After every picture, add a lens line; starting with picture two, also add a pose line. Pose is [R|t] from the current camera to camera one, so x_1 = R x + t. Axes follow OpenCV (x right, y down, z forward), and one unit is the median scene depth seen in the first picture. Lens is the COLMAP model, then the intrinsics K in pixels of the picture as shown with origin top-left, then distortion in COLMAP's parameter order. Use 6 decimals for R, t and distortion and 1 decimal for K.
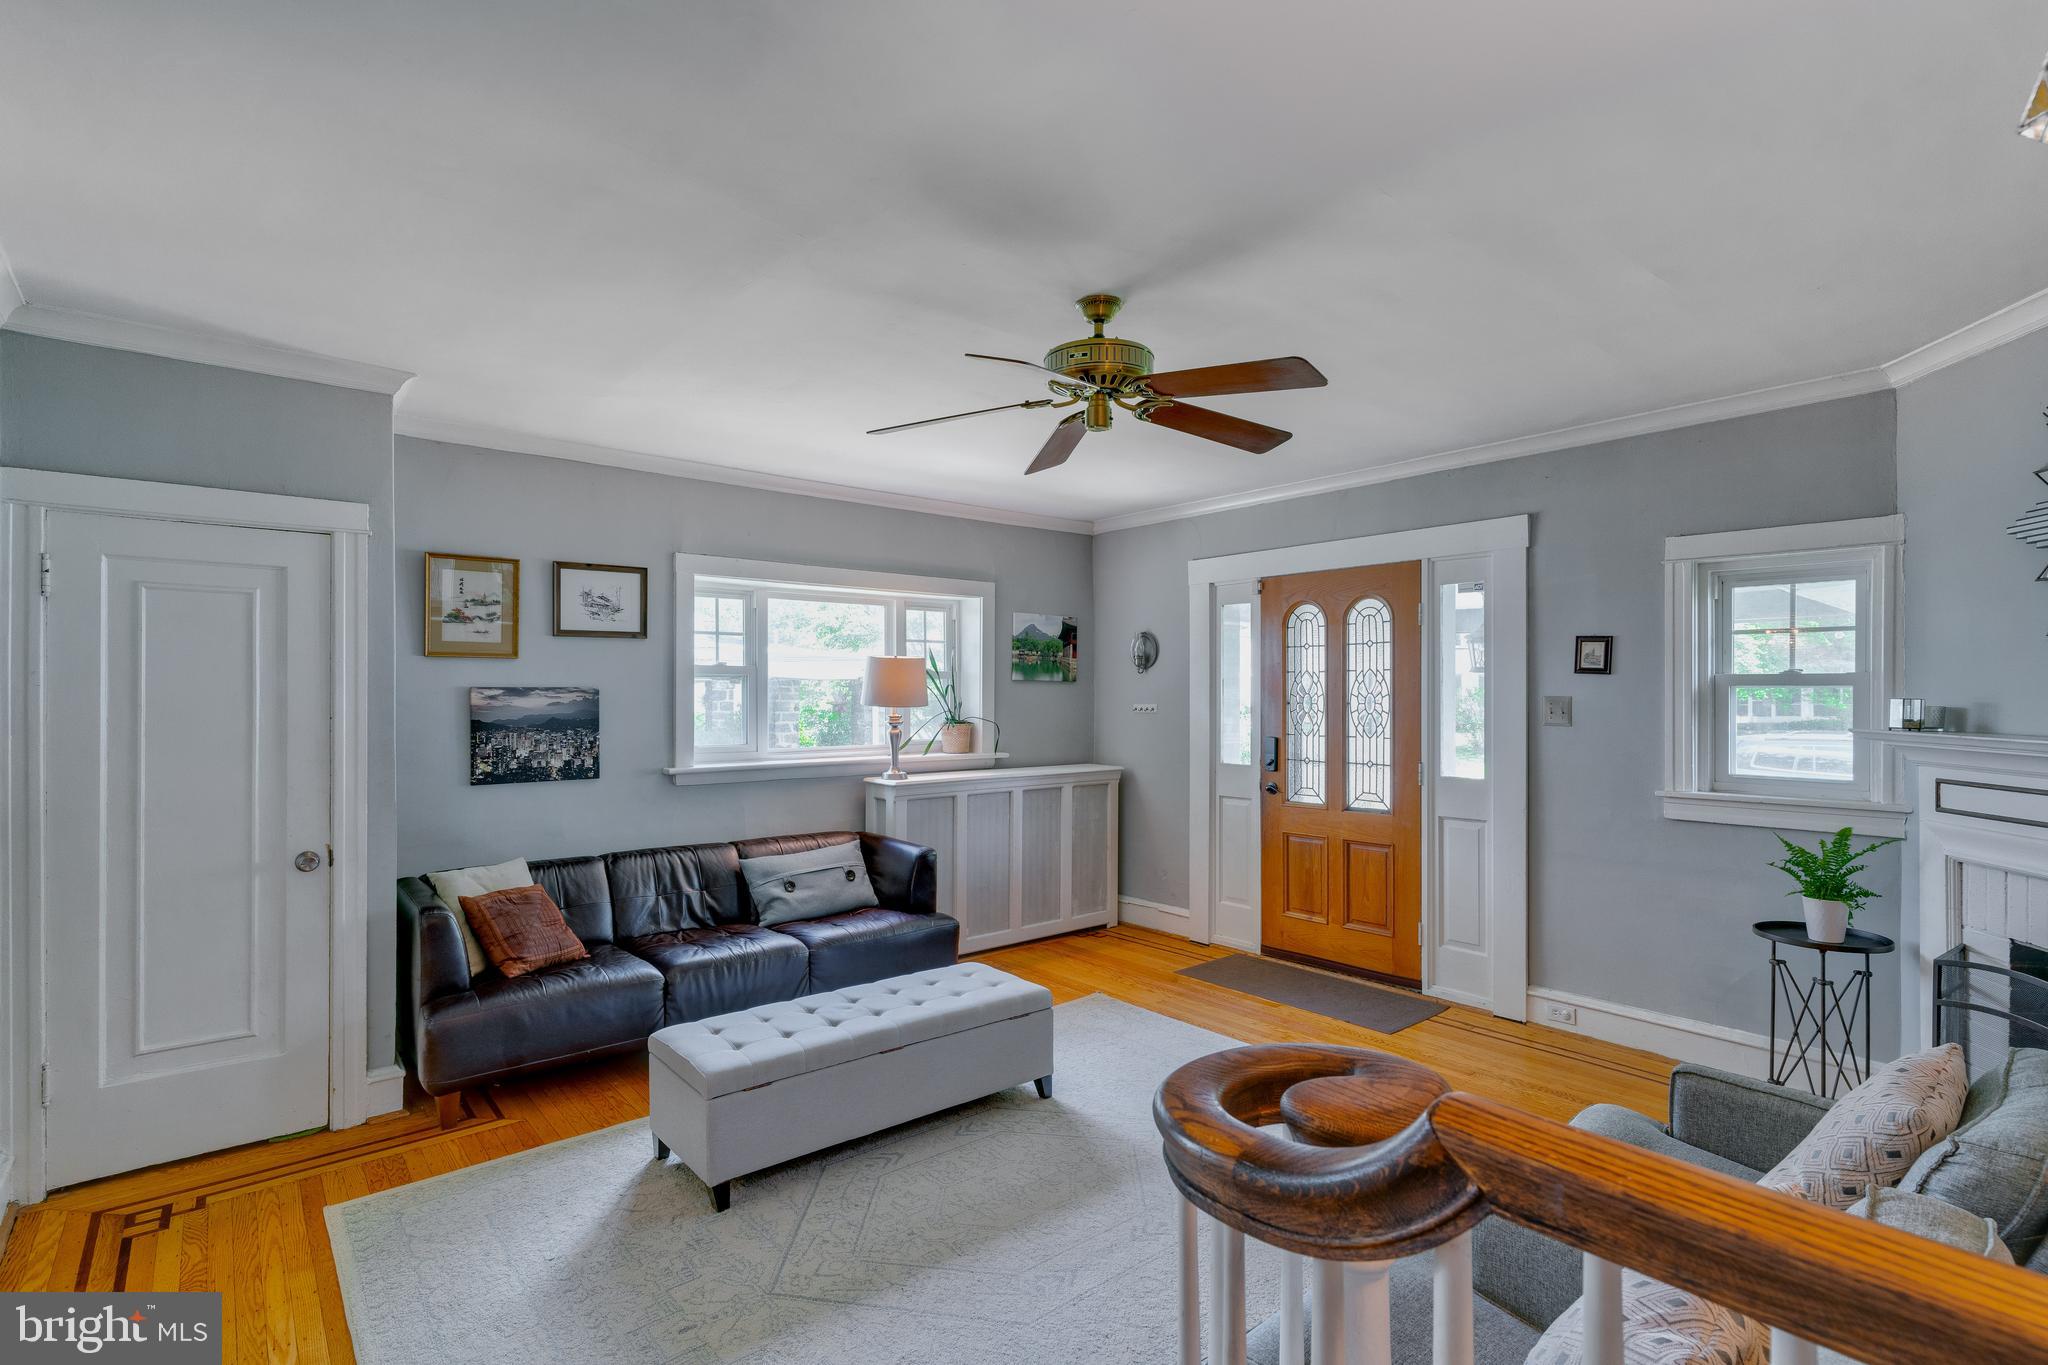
lens RADIAL K [[977.1, 0, 1034.7], [0, 977.1, 692.3], [0, 0, 1]] dist [0.002973, 0.001987]
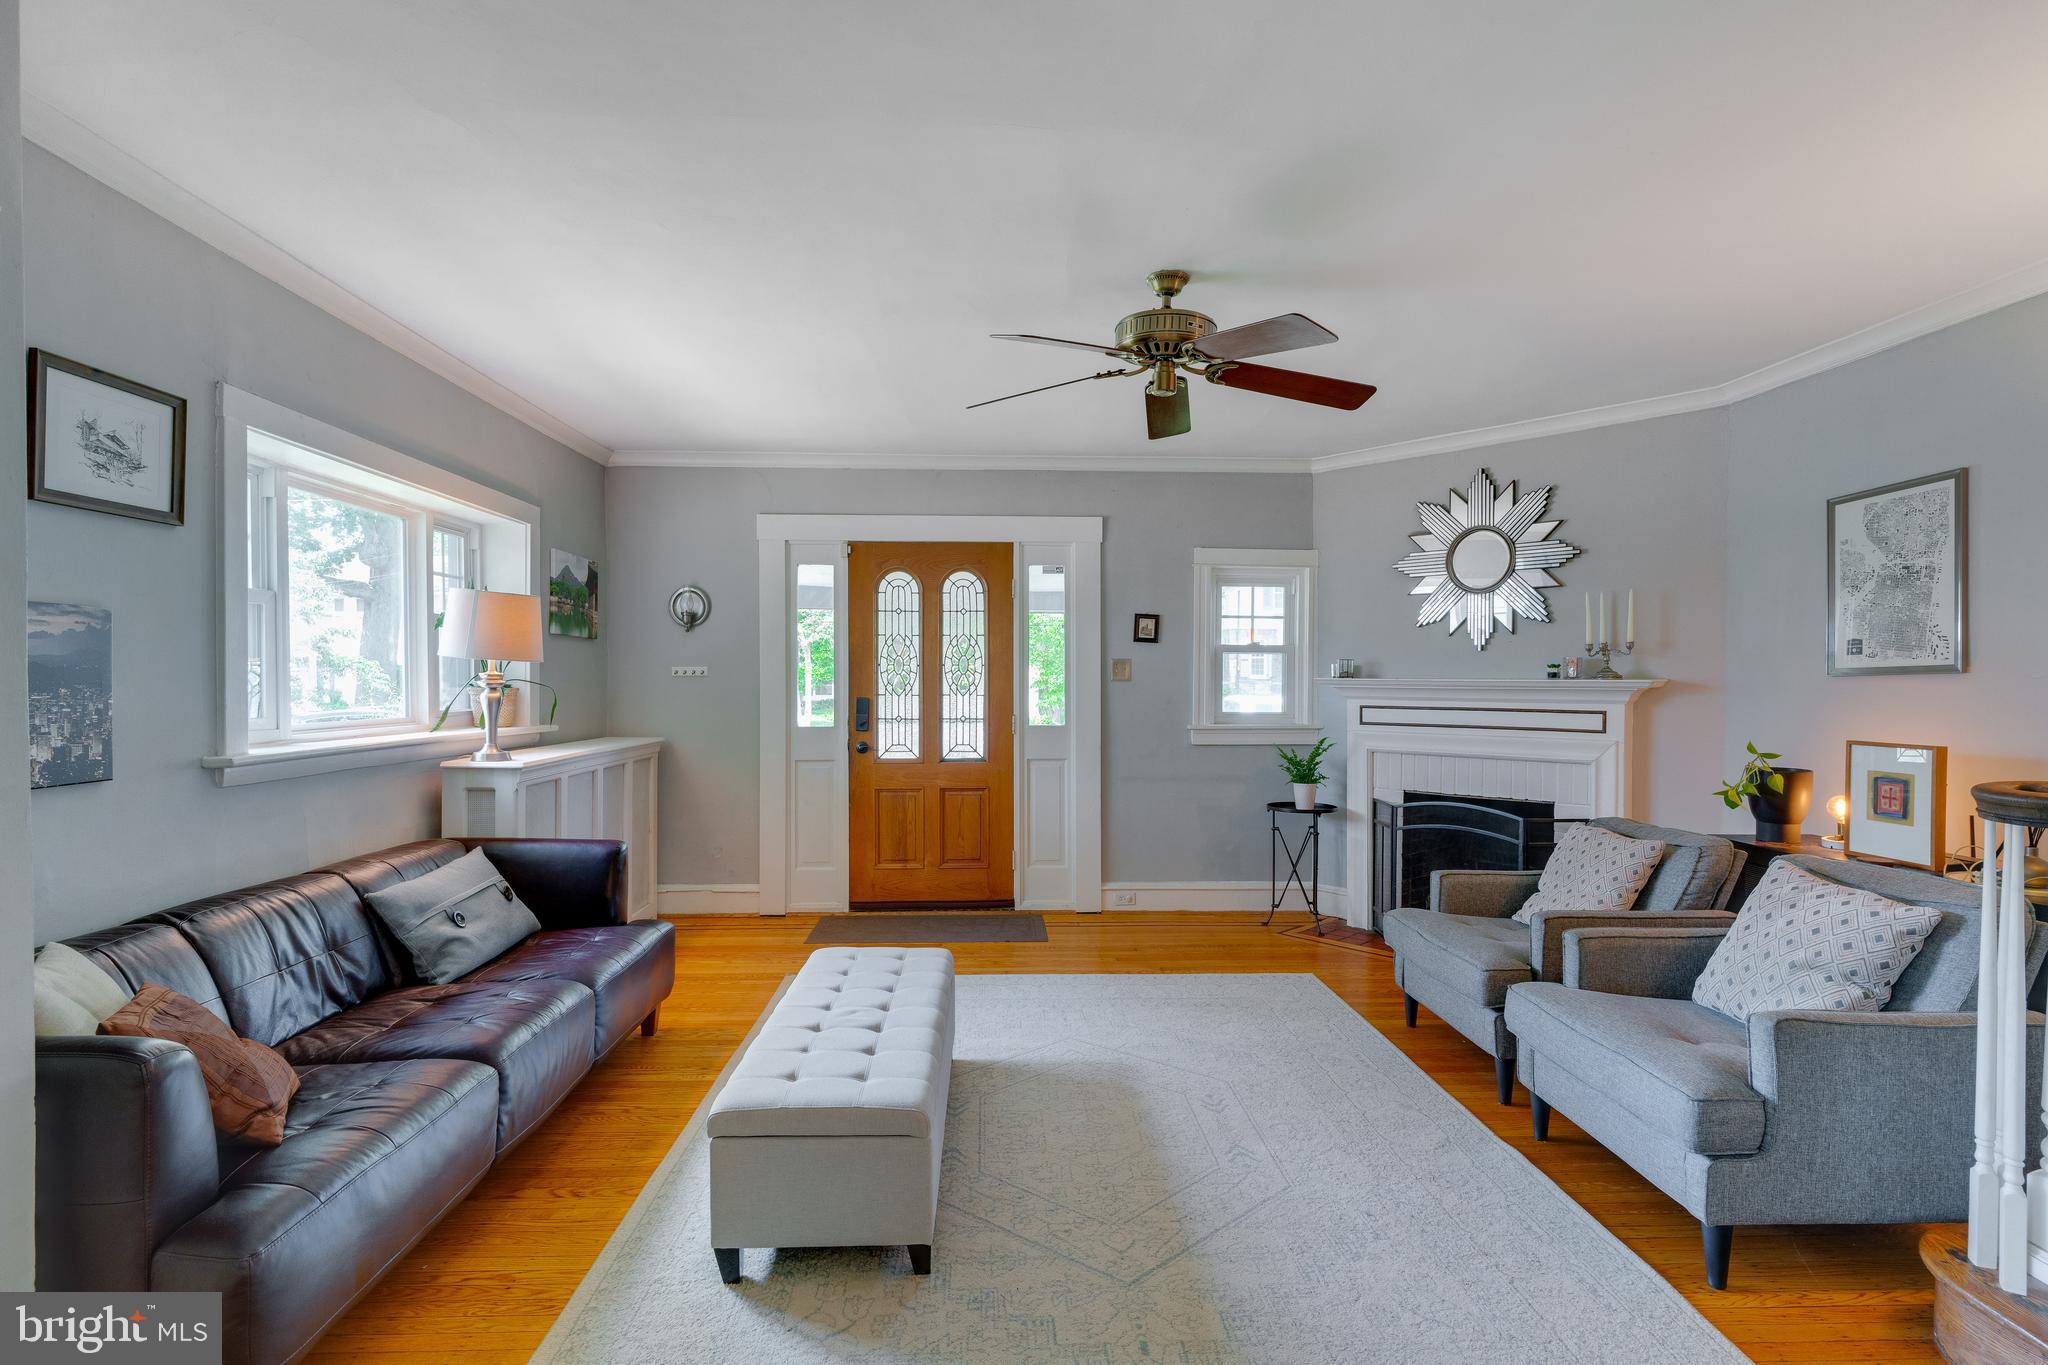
lens RADIAL K [[977.1, 0, 1026.4], [0, 977.1, 683.8], [0, 0, 1]] dist [0.002973, 0.001987]
pose [[0.612360, -0.000613, 0.790579, -0.534679], [-0.005095, 0.999976, 0.004721, 0.029472], [-0.790563, -0.006919, 0.612342, 0.271087]]
